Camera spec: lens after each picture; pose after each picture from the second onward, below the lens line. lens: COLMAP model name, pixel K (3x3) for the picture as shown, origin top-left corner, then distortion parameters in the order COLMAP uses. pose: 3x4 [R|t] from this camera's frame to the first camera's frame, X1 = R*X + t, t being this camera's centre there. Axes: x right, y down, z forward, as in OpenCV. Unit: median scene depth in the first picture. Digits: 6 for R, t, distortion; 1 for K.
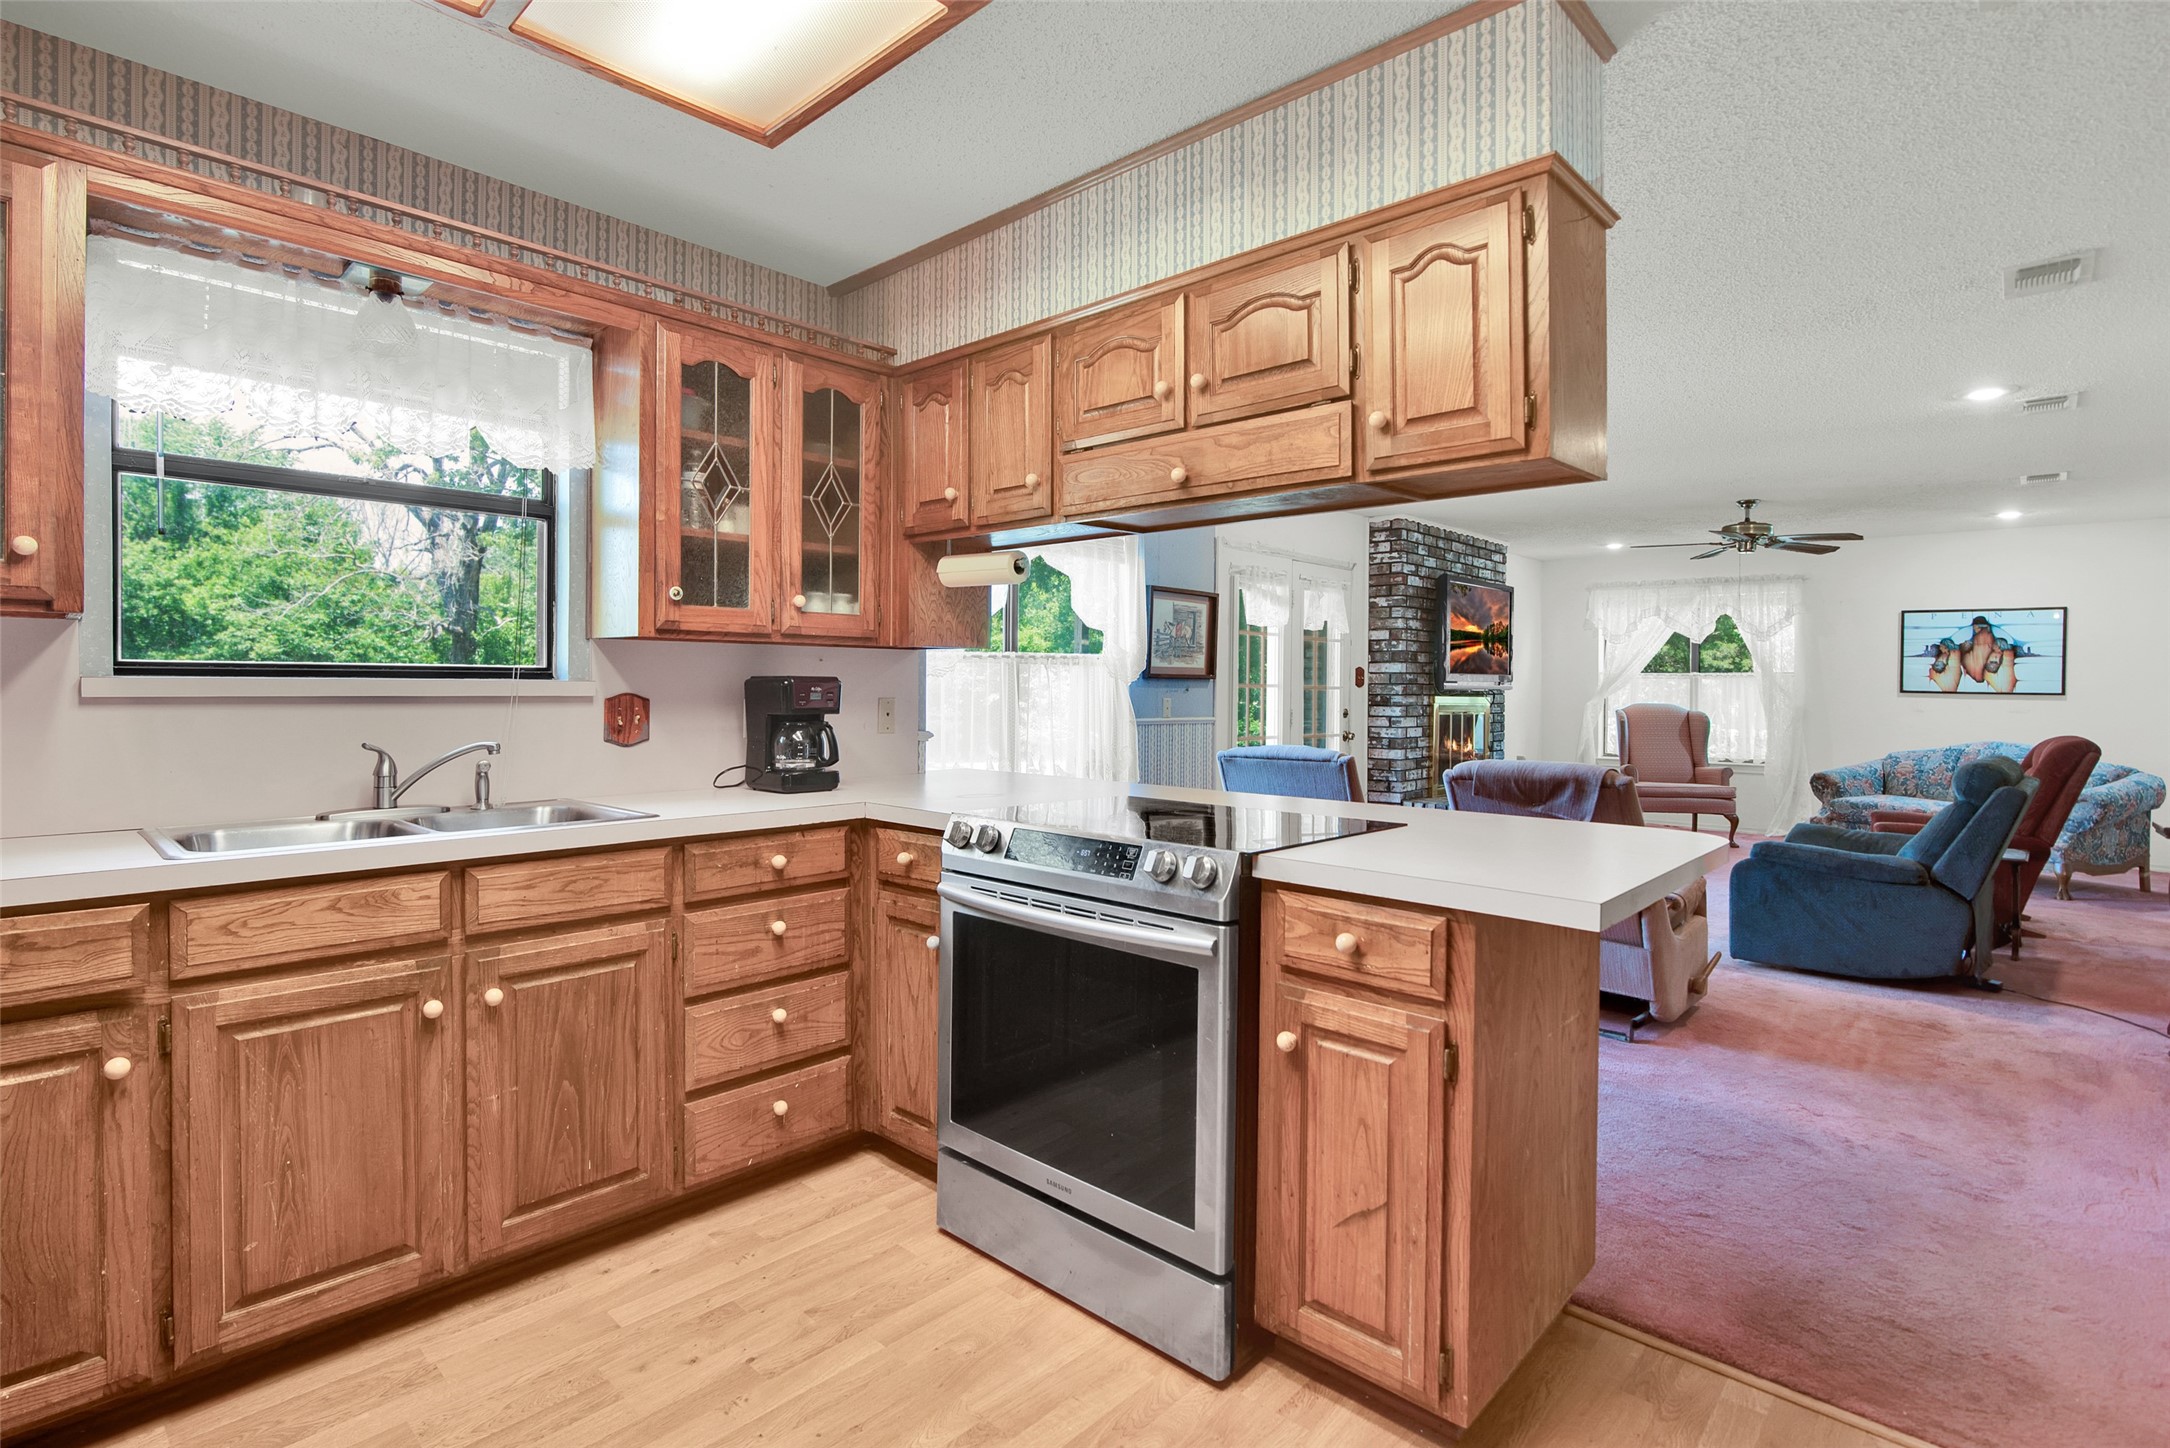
lens RADIAL K [[1024.4, 0, 1096.3], [0, 1024.4, 686.9], [0, 0, 1]] dist [-0.003083, -0.003640]
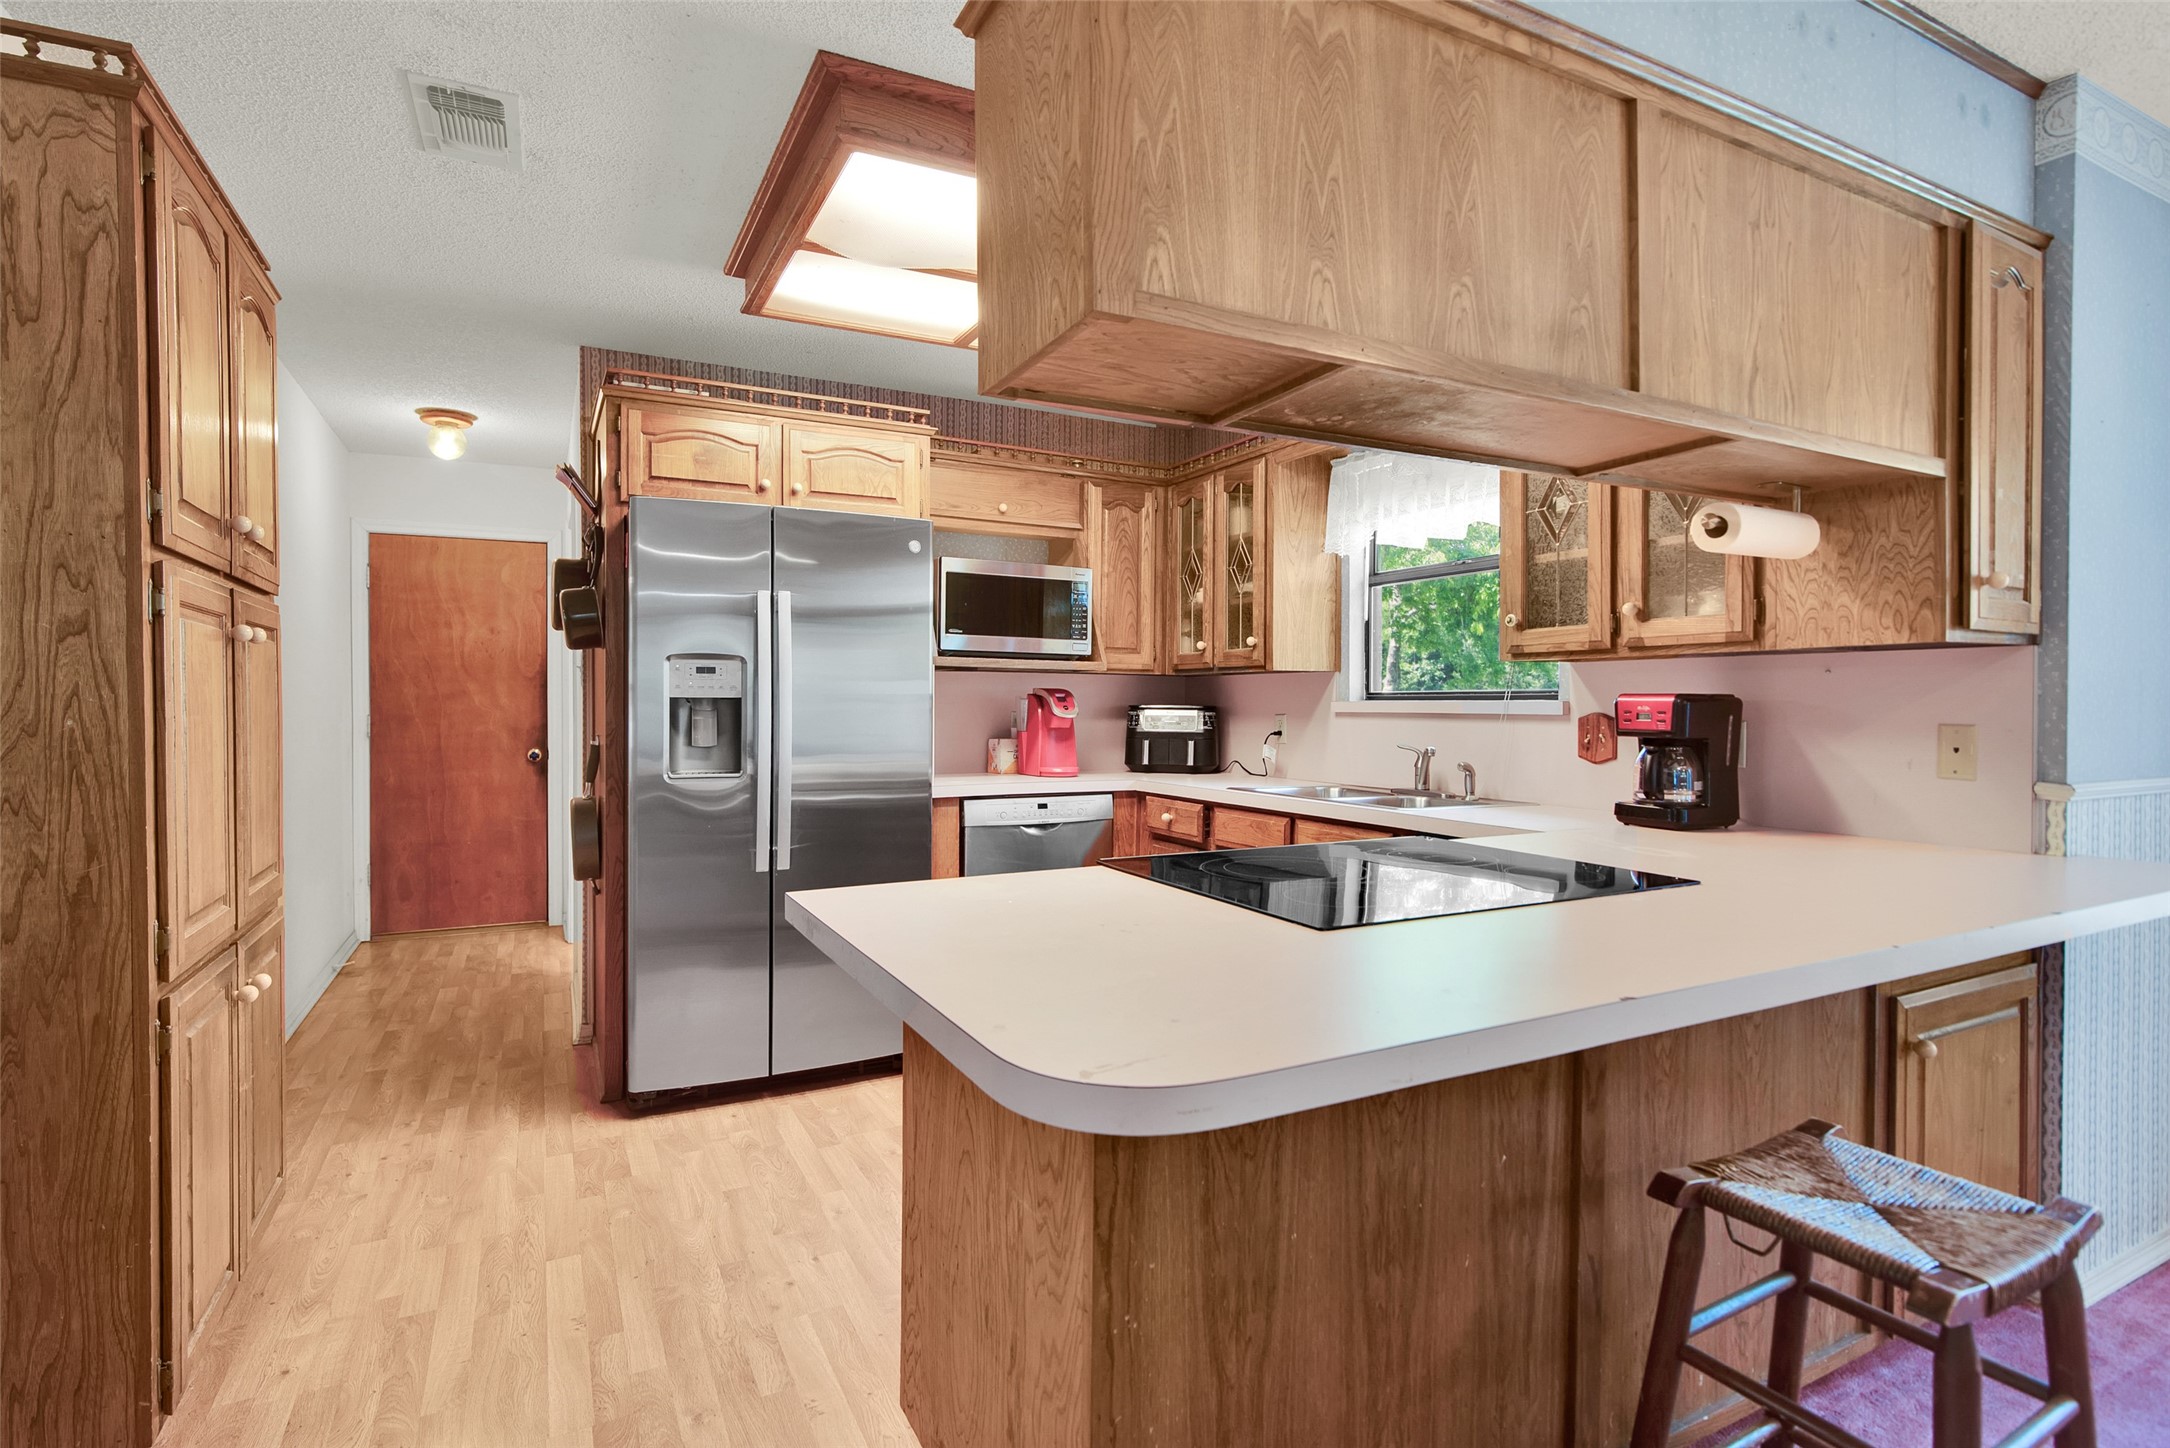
lens RADIAL K [[1024.4, 0, 1083.8], [0, 1024.4, 708.5], [0, 0, 1]] dist [-0.003083, -0.003640]
pose [[-0.323451, -0.003808, -0.946237, 0.263252], [-0.006886, 0.999975, -0.001670, 0.002627], [0.946220, 0.005976, -0.323469, 0.311528]]
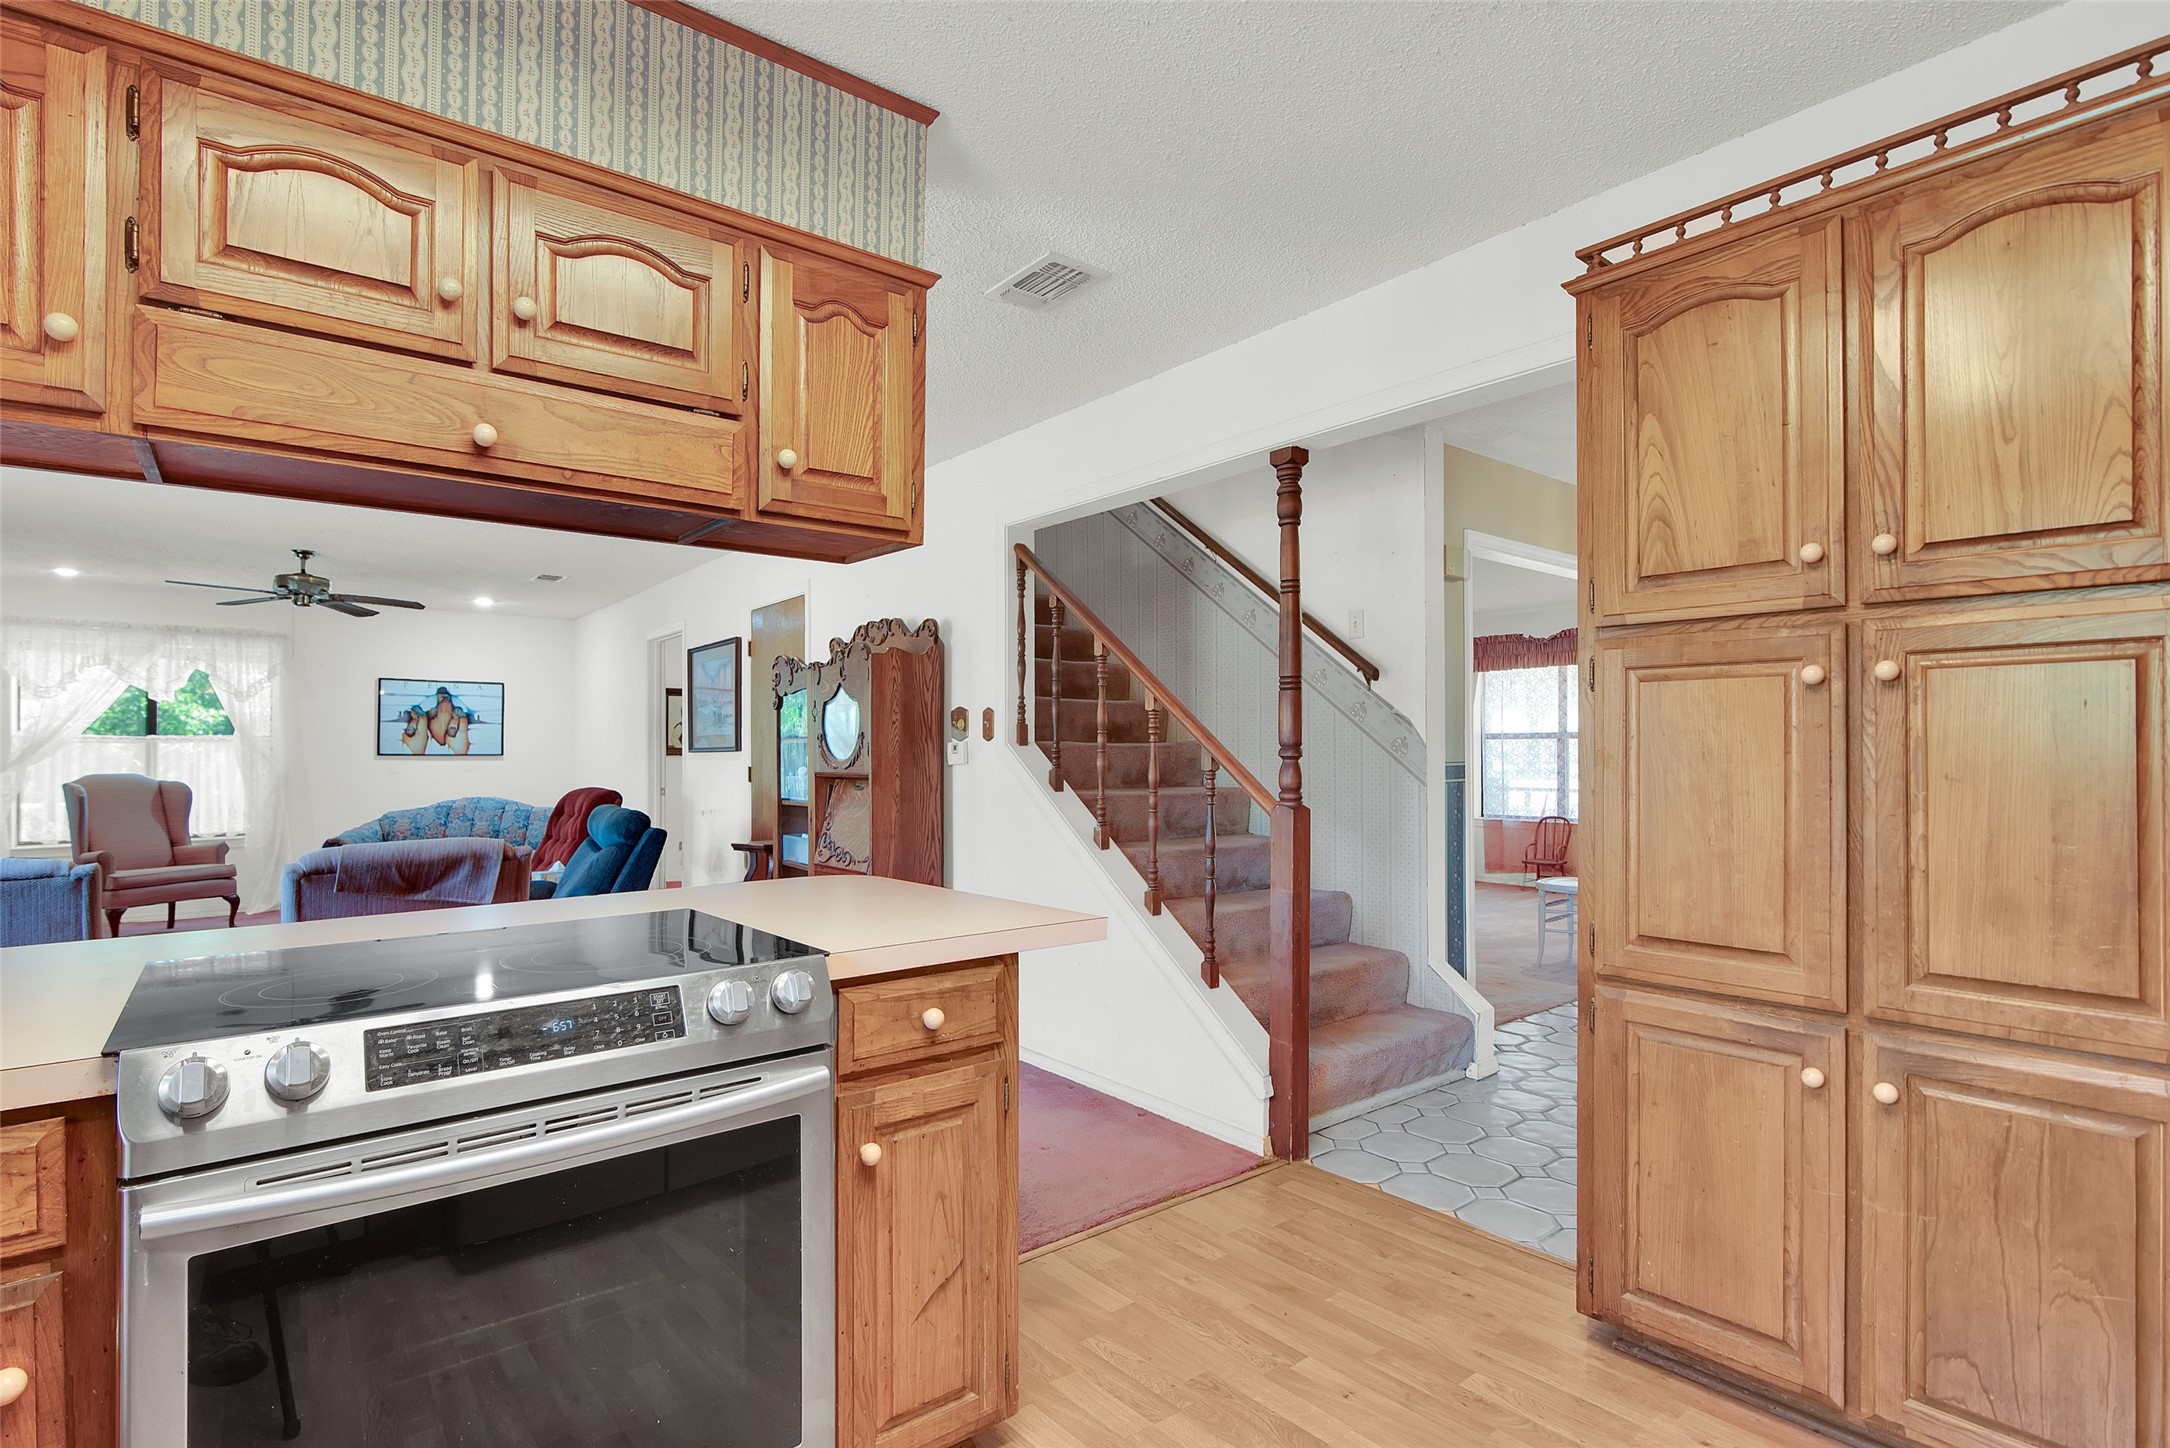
lens RADIAL K [[1024.4, 0, 1030.6], [0, 1024.4, 743.0], [0, 0, 1]] dist [-0.003083, -0.003640]
pose [[0.163317, -0.003417, 0.986568, -0.163329], [0.010788, 0.999940, 0.001678, -0.002060], [-0.986515, 0.010369, 0.163344, 0.177759]]
